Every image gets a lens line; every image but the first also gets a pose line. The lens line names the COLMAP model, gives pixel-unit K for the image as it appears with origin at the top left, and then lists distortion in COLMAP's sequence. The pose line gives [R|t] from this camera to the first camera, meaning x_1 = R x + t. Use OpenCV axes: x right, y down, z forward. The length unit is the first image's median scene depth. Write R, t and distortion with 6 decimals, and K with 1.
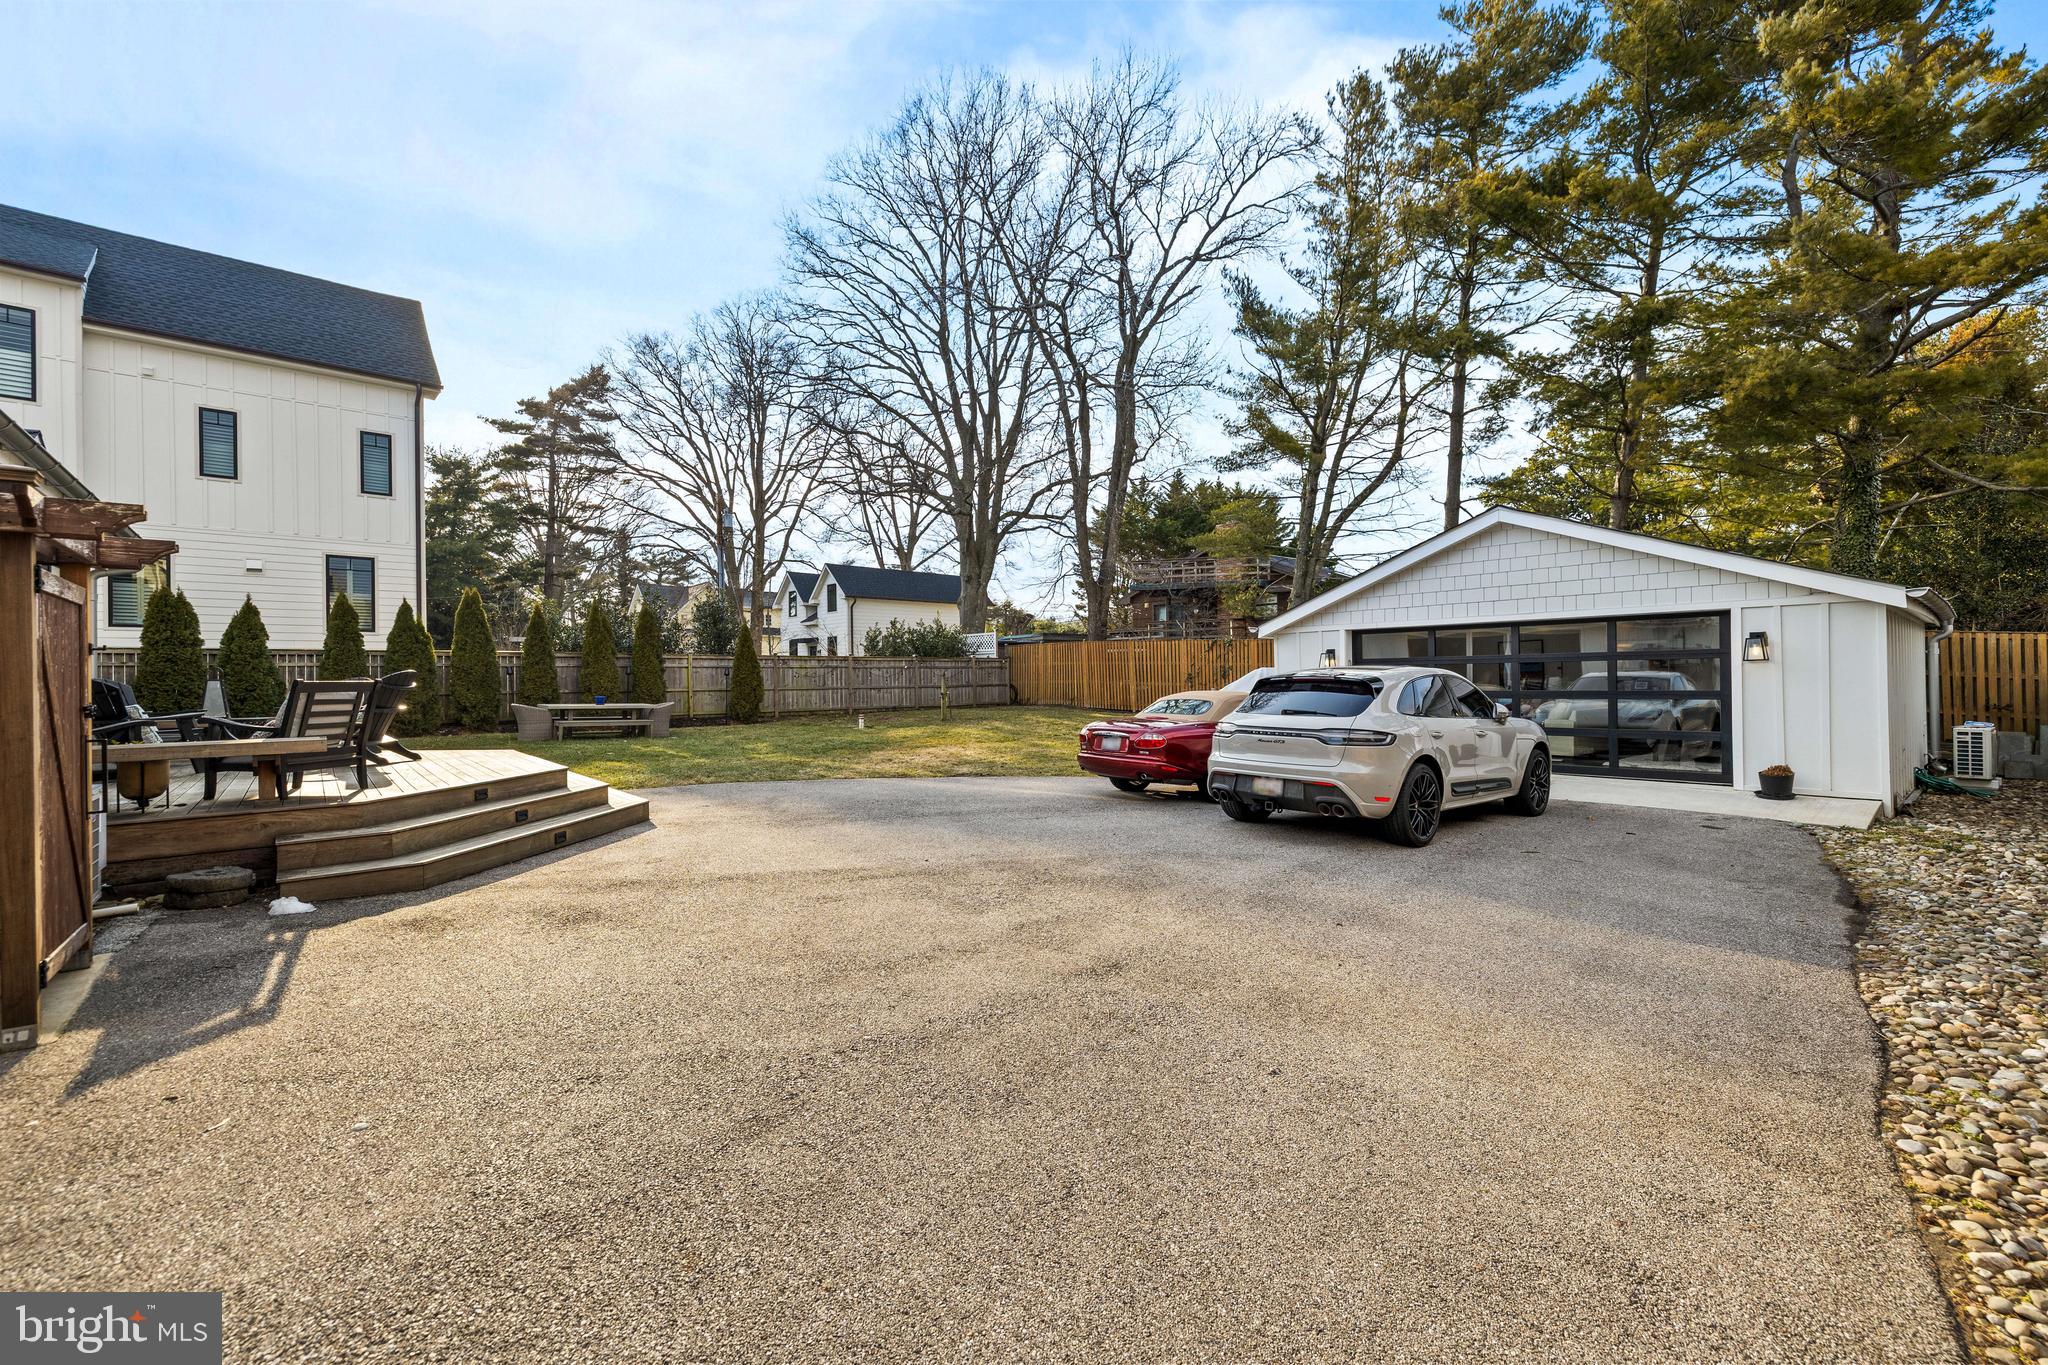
lens RADIAL K [[864.3, 0, 1026.1], [0, 864.3, 684.7], [0, 0, 1]] dist [0.000555, 0.000224]
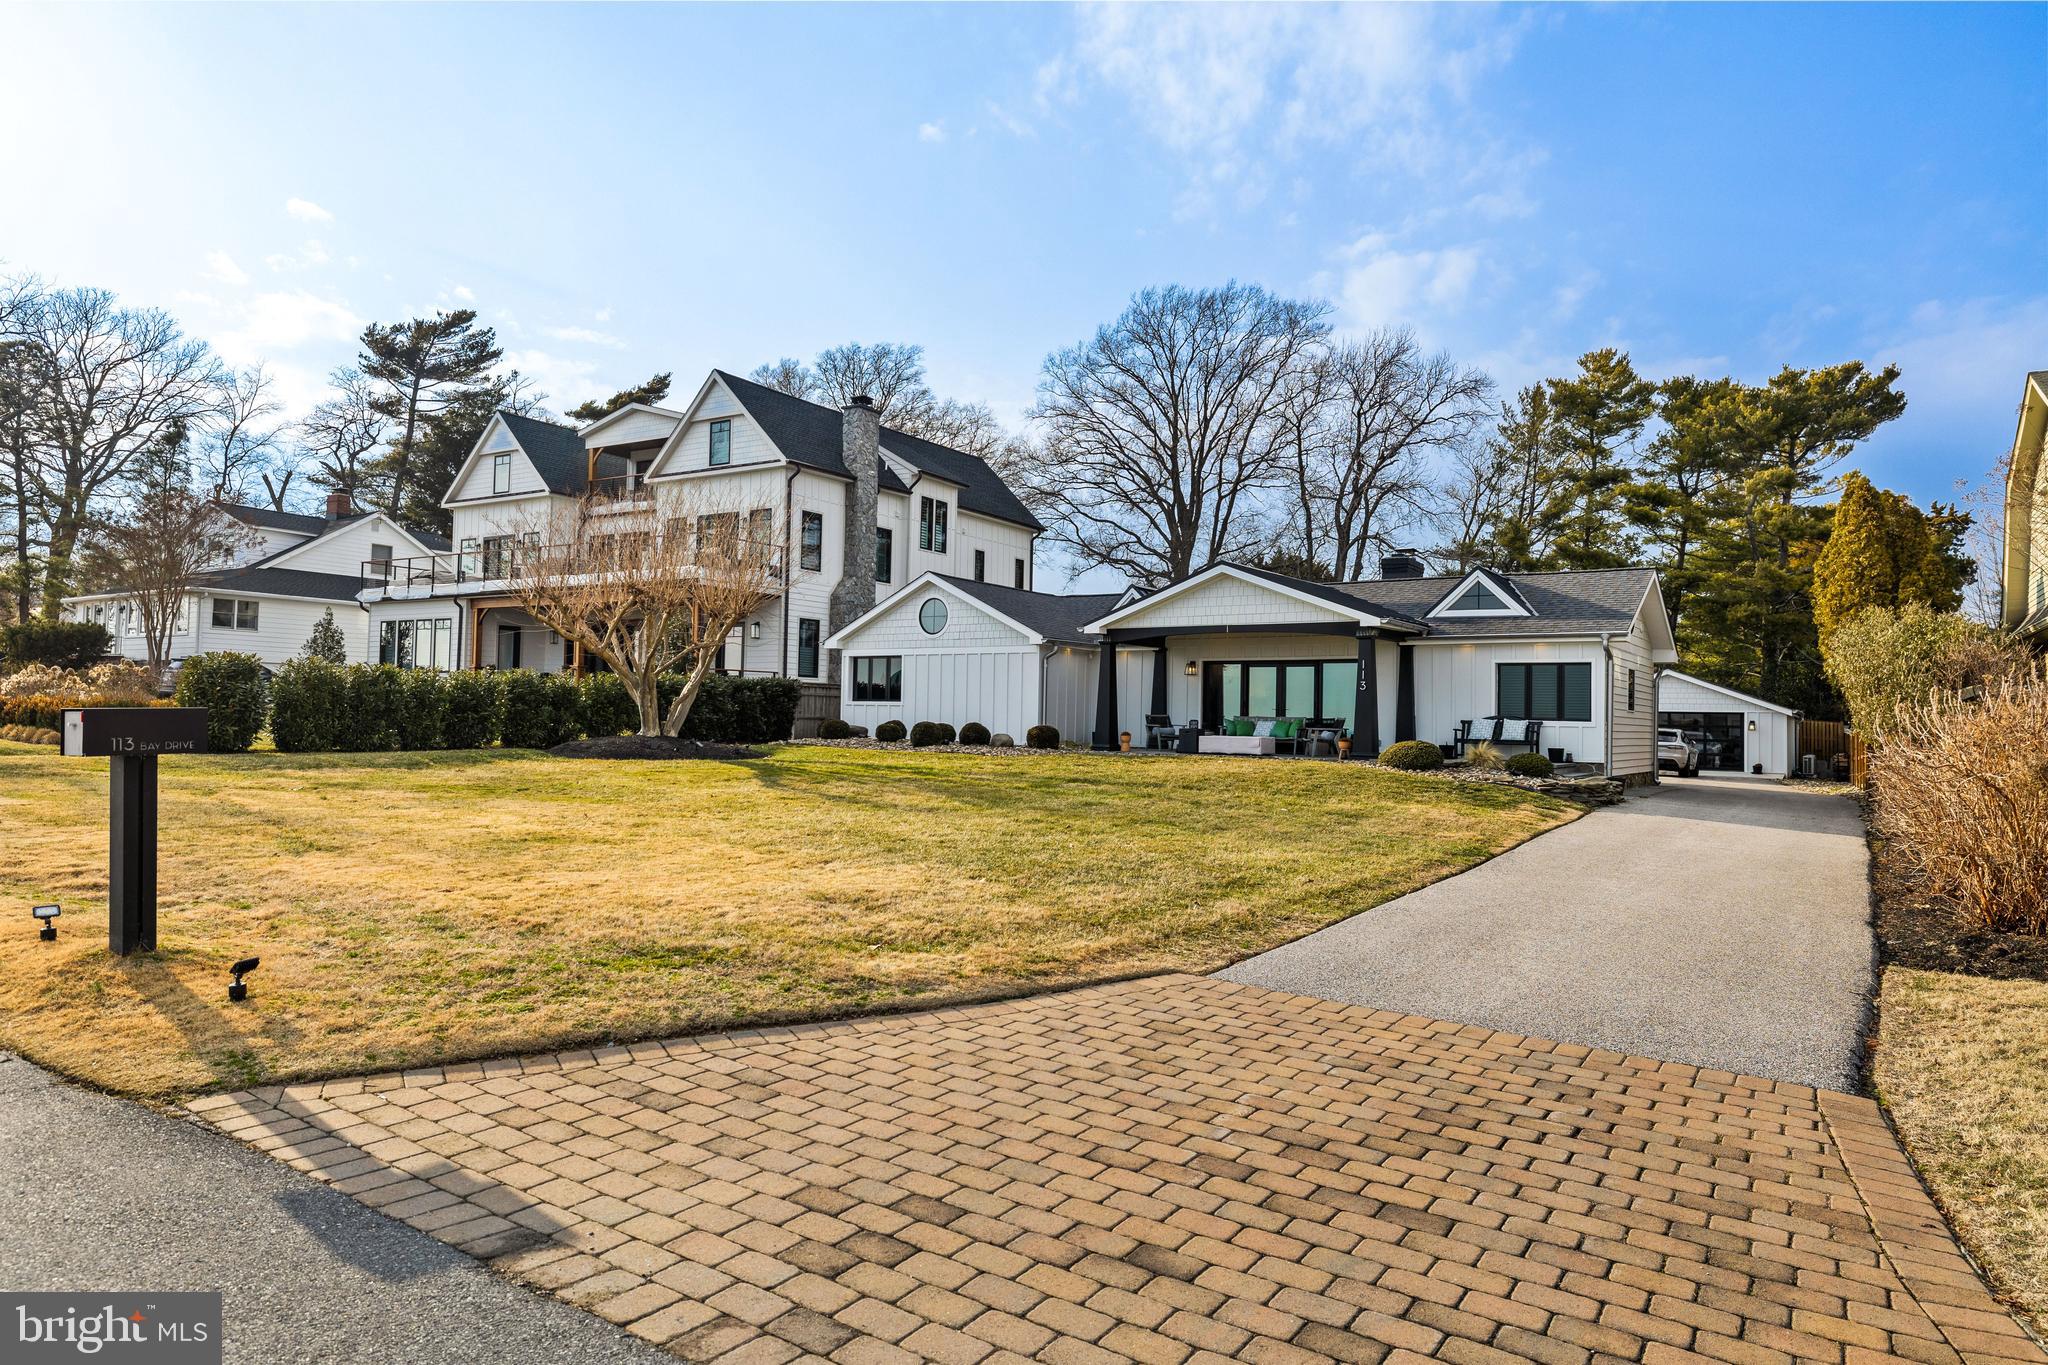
lens RADIAL K [[1221.7, 0, 1024.0], [0, 1221.7, 682.5], [0, 0, 1]] dist [-0.008834, -0.000653]
pose [[0.967491, 0.046370, 0.248619, -1.747495], [-0.039417, 0.998682, -0.032876, 0.030368], [-0.249816, 0.022007, 0.968043, -1.623990]]
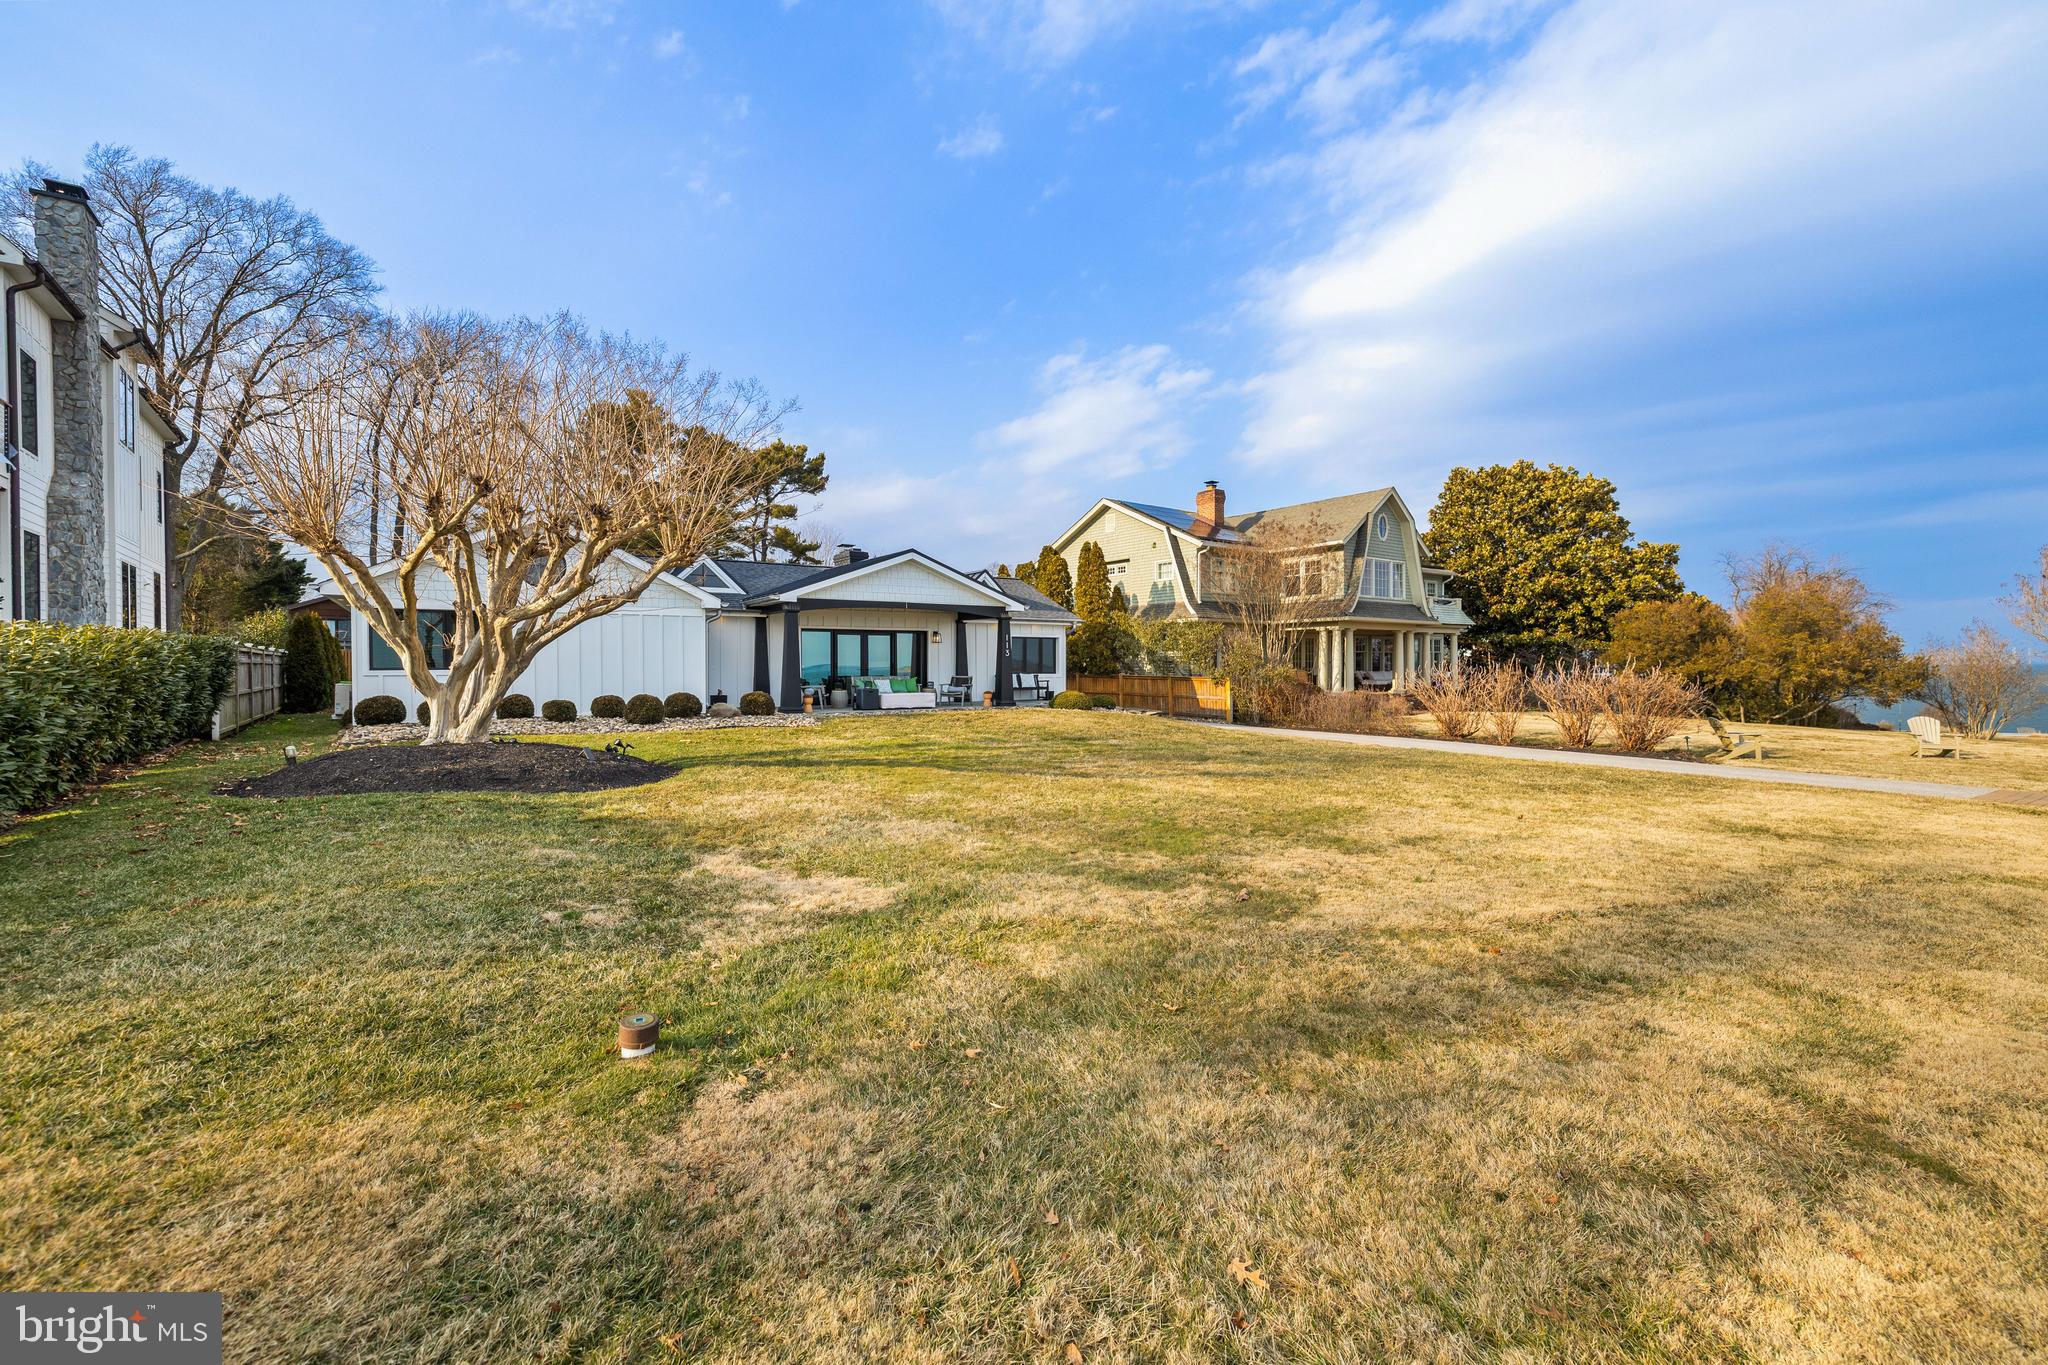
lens RADIAL K [[864.3, 0, 1026.1], [0, 864.3, 684.7], [0, 0, 1]] dist [0.000555, 0.000224]
pose [[0.109100, 0.000838, 0.994030, -2.450218], [0.002143, 0.999997, -0.001078, 0.025396], [-0.994028, 0.002248, 0.109098, -0.465514]]
